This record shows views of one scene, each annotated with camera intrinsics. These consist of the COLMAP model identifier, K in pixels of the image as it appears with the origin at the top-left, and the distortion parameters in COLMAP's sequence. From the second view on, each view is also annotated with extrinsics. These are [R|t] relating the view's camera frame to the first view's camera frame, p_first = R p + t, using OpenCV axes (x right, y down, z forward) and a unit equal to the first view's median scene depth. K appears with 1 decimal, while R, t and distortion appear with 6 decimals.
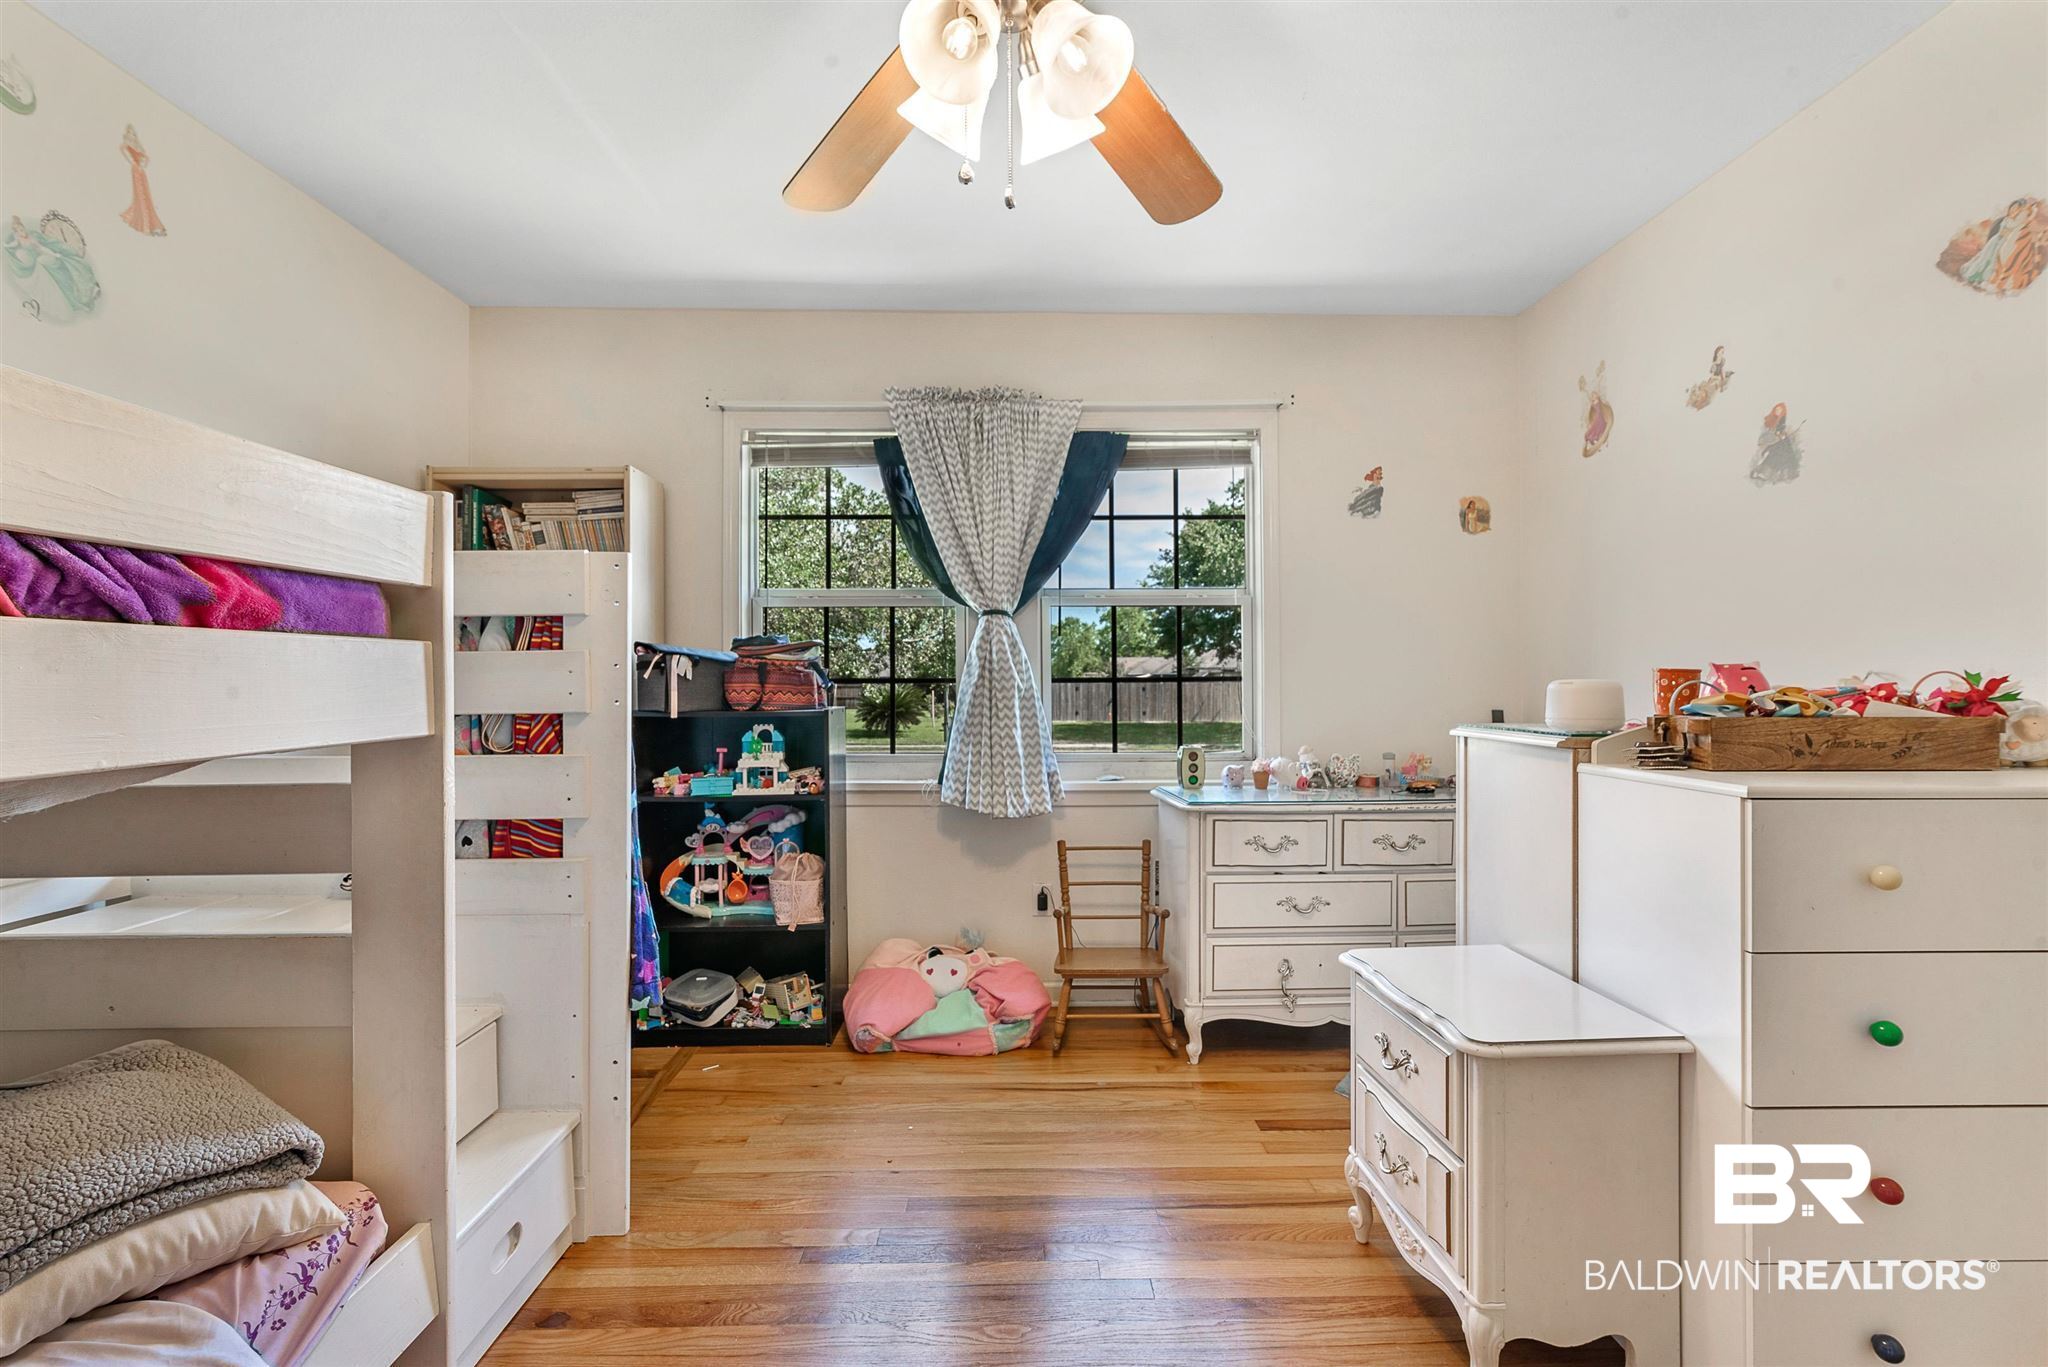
lens RADIAL K [[939.2, 0, 1032.2], [0, 939.2, 675.4], [0, 0, 1]] dist [0.000454, 0.001784]
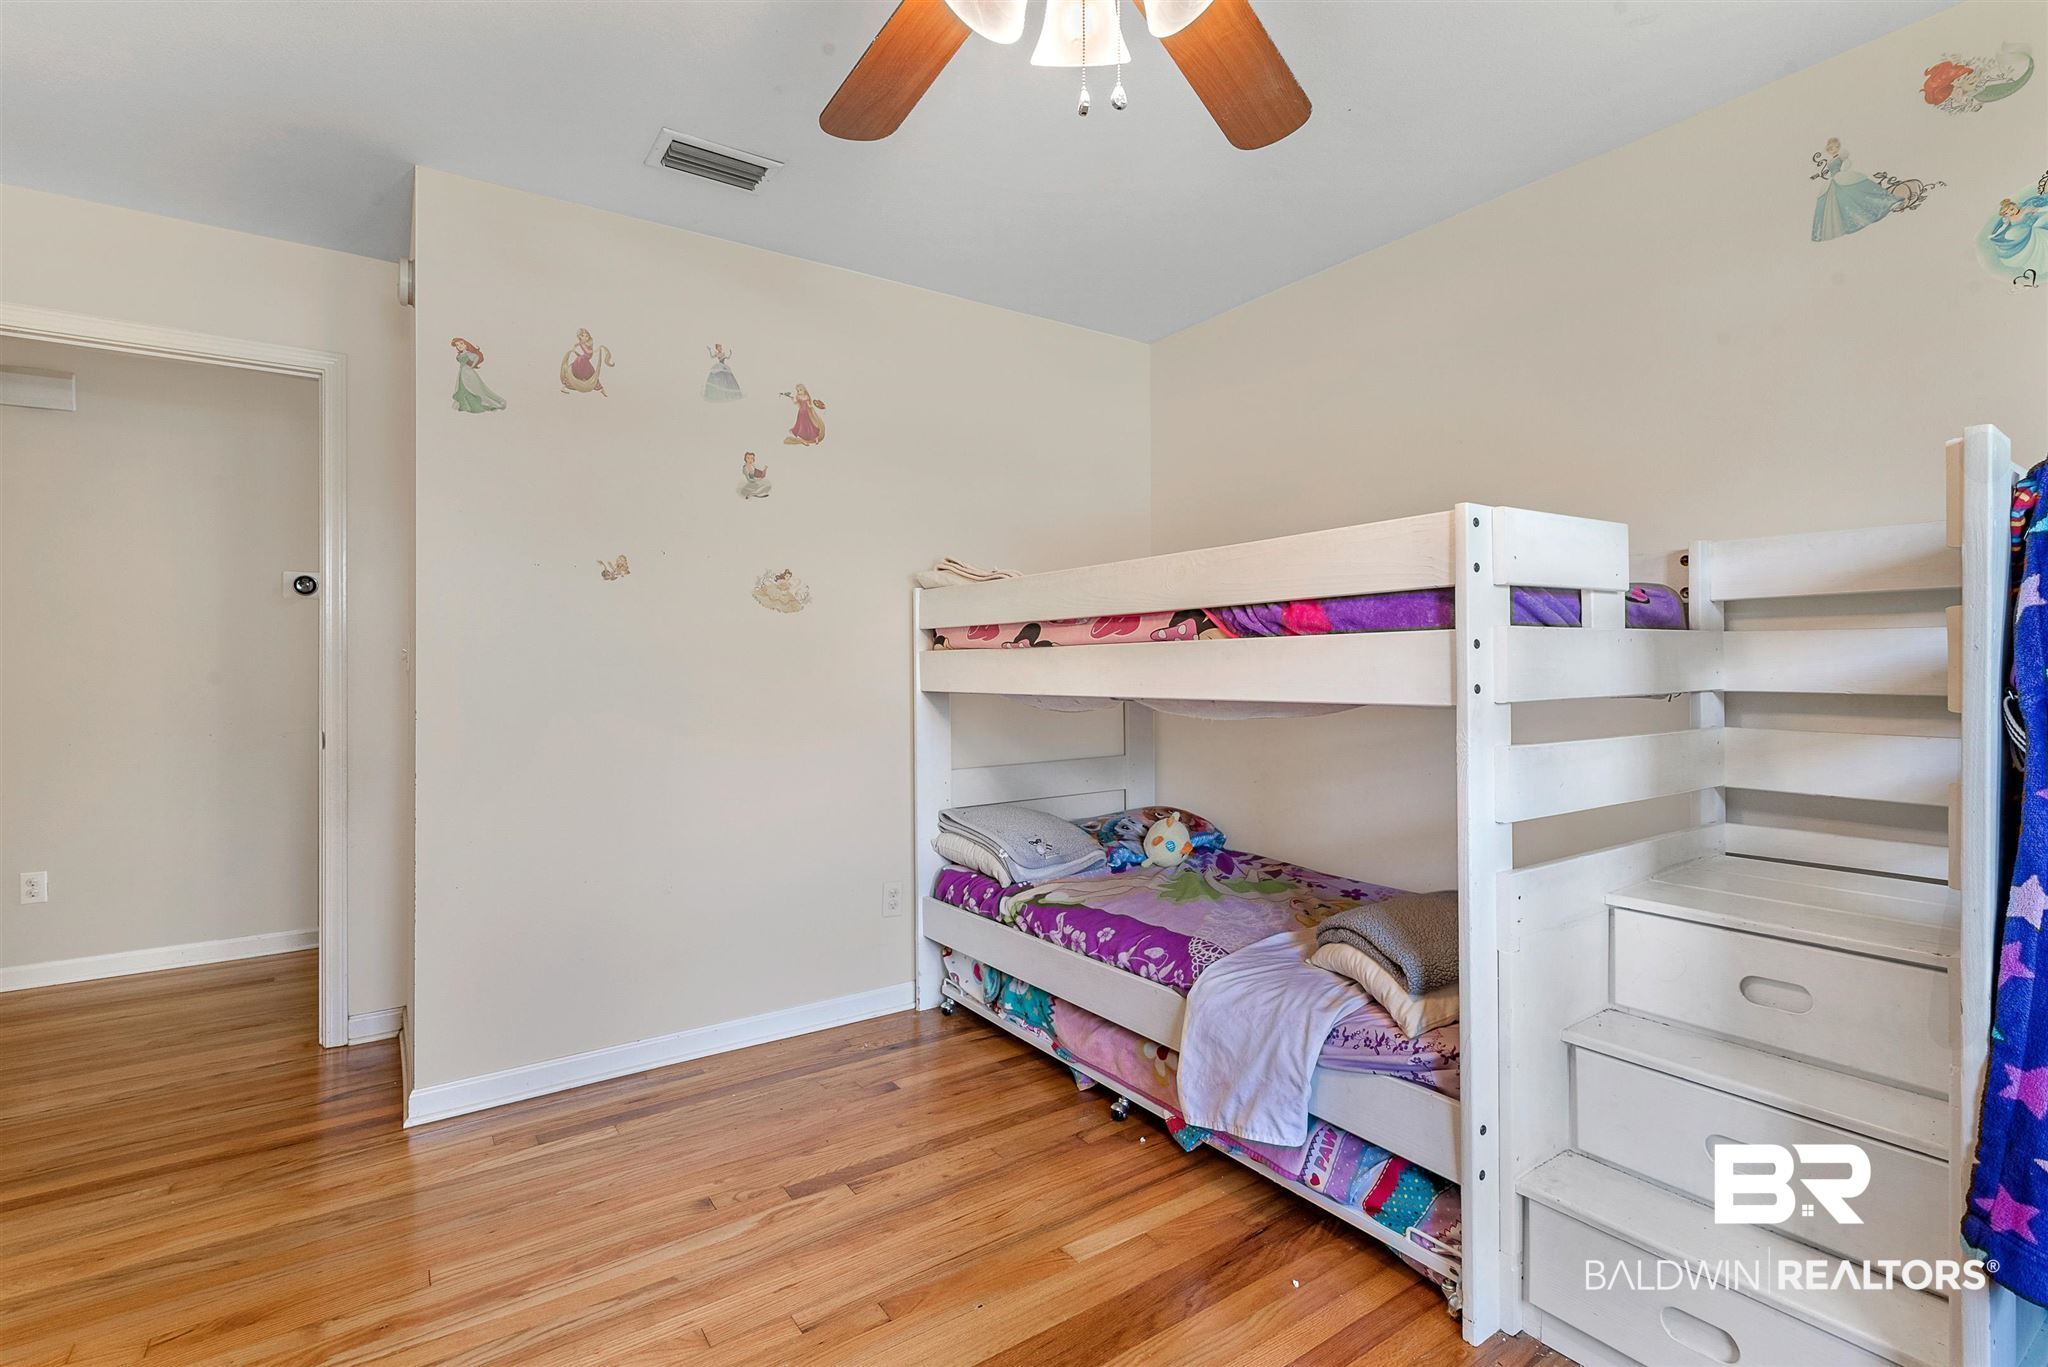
lens RADIAL K [[939.2, 0, 1032.2], [0, 939.2, 675.4], [0, 0, 1]] dist [0.000454, 0.001784]
pose [[-0.826256, 0.009959, -0.563207, 0.221824], [0.008144, 0.999950, 0.005734, 0.005422], [0.563236, 0.000151, -0.826296, 0.750396]]
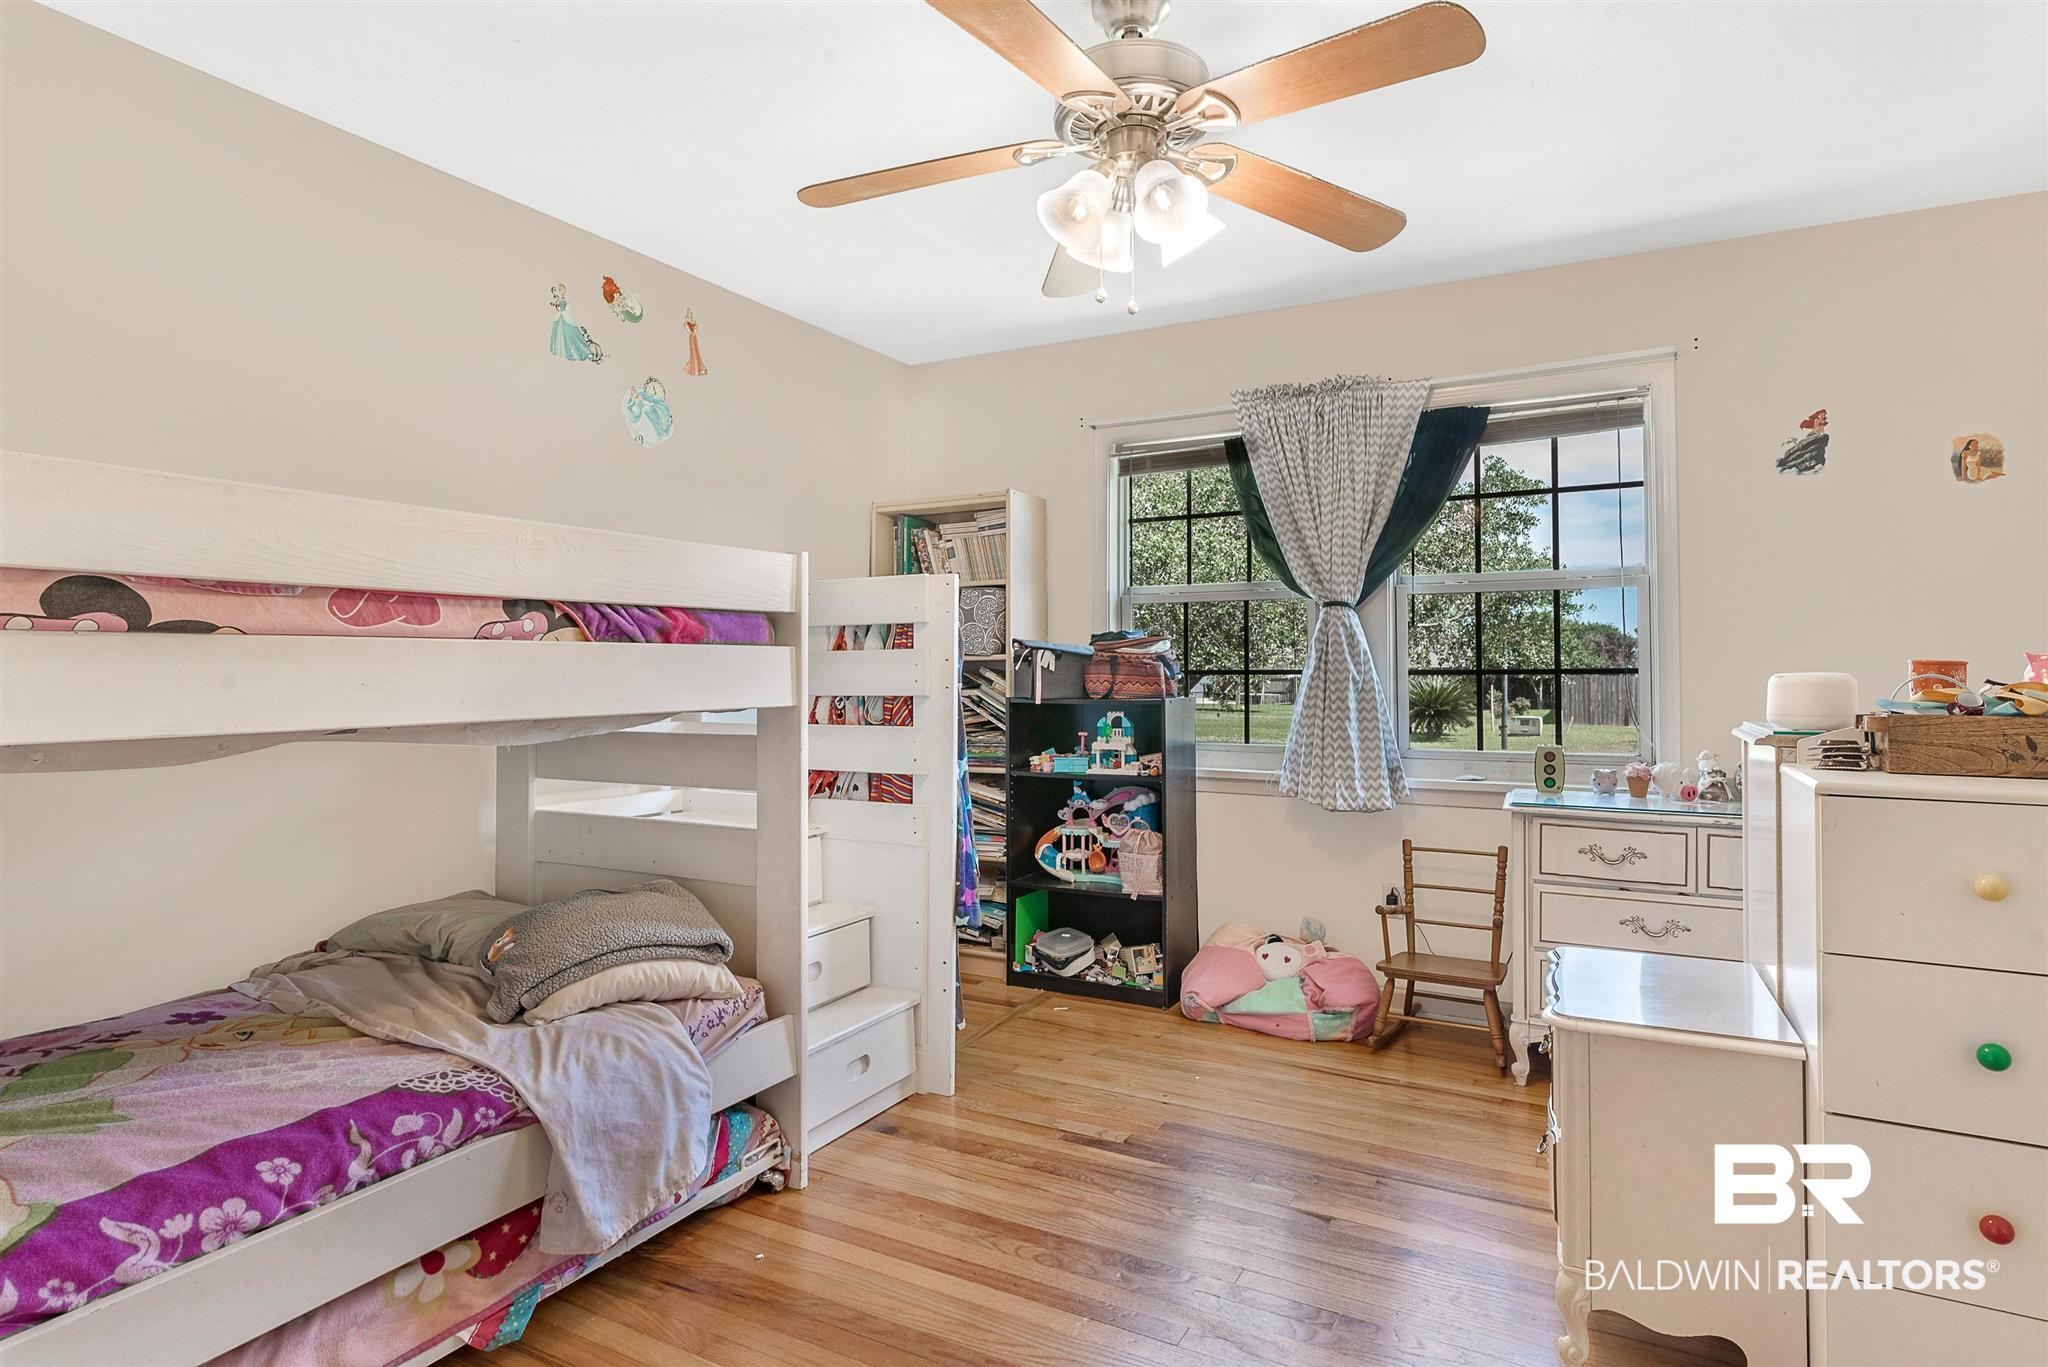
lens RADIAL K [[1101.3, 0, 1027.0], [0, 1101.3, 642.7], [0, 0, 1]] dist [0.001930, 0.000517]
pose [[0.867672, -0.010808, -0.497020, 0.278891], [0.000291, 0.999775, -0.021233, -0.001444], [0.497137, 0.018279, 0.867480, -0.186512]]
